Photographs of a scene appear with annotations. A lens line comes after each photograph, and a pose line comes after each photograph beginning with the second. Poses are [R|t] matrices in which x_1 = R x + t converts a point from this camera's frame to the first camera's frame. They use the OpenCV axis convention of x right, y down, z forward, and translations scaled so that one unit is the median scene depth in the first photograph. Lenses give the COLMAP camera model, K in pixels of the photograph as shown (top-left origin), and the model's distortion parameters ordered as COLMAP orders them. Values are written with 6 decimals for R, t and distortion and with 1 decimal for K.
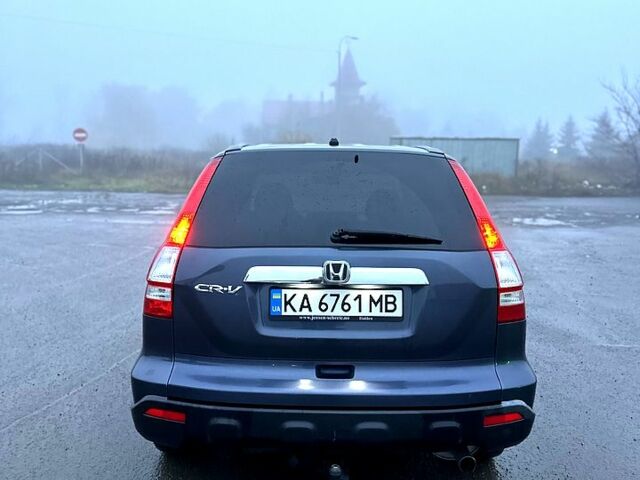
lens RADIAL K [[608.6, 0, 320.0], [0, 608.6, 240.0], [0, 0, 1]] dist [0.043956, -0.015924]
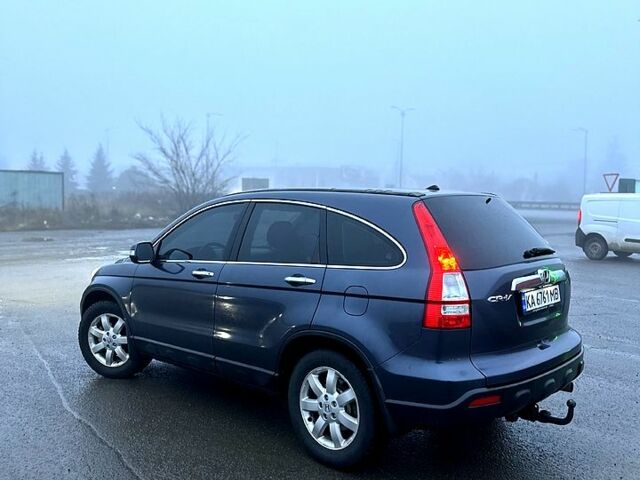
lens RADIAL K [[608.6, 0, 320.0], [0, 608.6, 240.0], [0, 0, 1]] dist [0.043956, -0.015924]
pose [[0.681783, -0.055487, 0.729447, -1.252755], [0.093949, 0.995504, -0.012086, -0.061651], [-0.725497, 0.076771, 0.683931, 0.309601]]
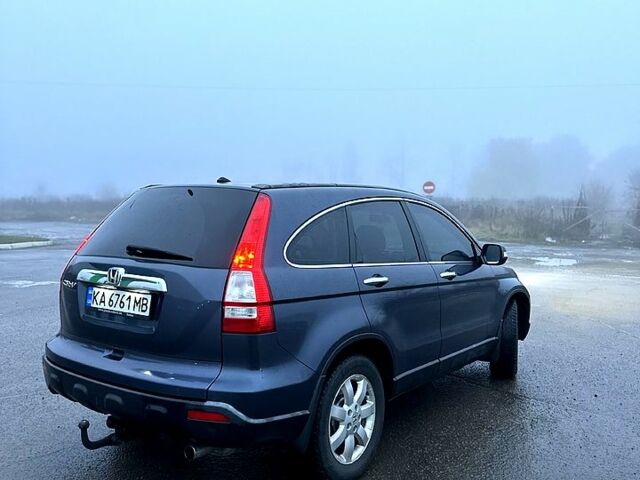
lens RADIAL K [[608.6, 0, 320.0], [0, 608.6, 240.0], [0, 0, 1]] dist [0.043956, -0.015924]
pose [[0.812500, 0.027683, -0.582304, 0.991181], [-0.075795, 0.995410, -0.058435, 0.015447], [0.578013, 0.091614, 0.810868, 0.155931]]
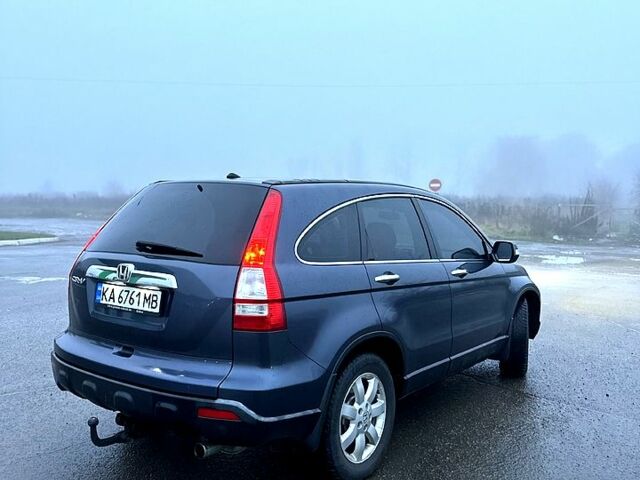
lens RADIAL K [[608.6, 0, 320.0], [0, 608.6, 240.0], [0, 0, 1]] dist [0.043956, -0.015924]
pose [[0.807425, 0.032943, -0.589050, 0.974510], [-0.079619, 0.995390, -0.053468, 0.016773], [0.584573, 0.090071, 0.806326, 0.159936]]
